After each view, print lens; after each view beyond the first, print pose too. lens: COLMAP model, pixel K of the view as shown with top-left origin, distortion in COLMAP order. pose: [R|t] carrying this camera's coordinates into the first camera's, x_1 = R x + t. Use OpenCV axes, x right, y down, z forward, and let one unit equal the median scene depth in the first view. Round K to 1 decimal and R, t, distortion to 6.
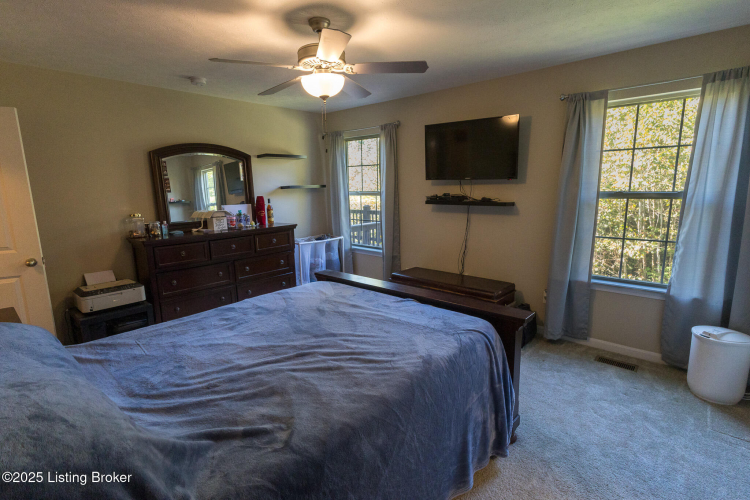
lens RADIAL K [[370.3, 0, 378.0], [0, 370.3, 247.6], [0, 0, 1]] dist [0.001737, -0.000054]
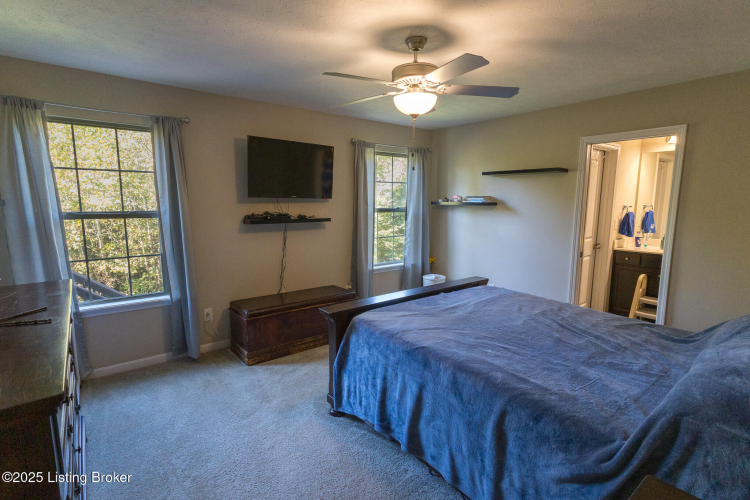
lens RADIAL K [[350.9, 0, 376.6], [0, 350.9, 247.7], [0, 0, 1]] dist [0.003347, -0.000841]
pose [[0.196207, -0.112604, 0.974076, -0.654413], [0.159754, 0.983783, 0.081547, -0.086483], [-0.967461, 0.139612, 0.211014, 0.566940]]
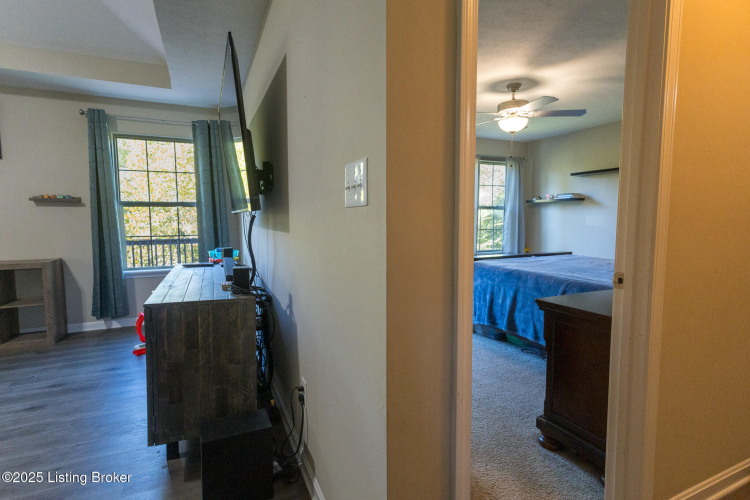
lens RADIAL K [[370.3, 0, 378.9], [0, 370.3, 249.2], [0, 0, 1]] dist [0.001737, -0.000054]
pose [[0.419204, -0.049229, 0.906557, -1.082000], [0.147955, 0.988885, -0.014716, 0.018246], [-0.895755, 0.140299, 0.421828, 0.545989]]
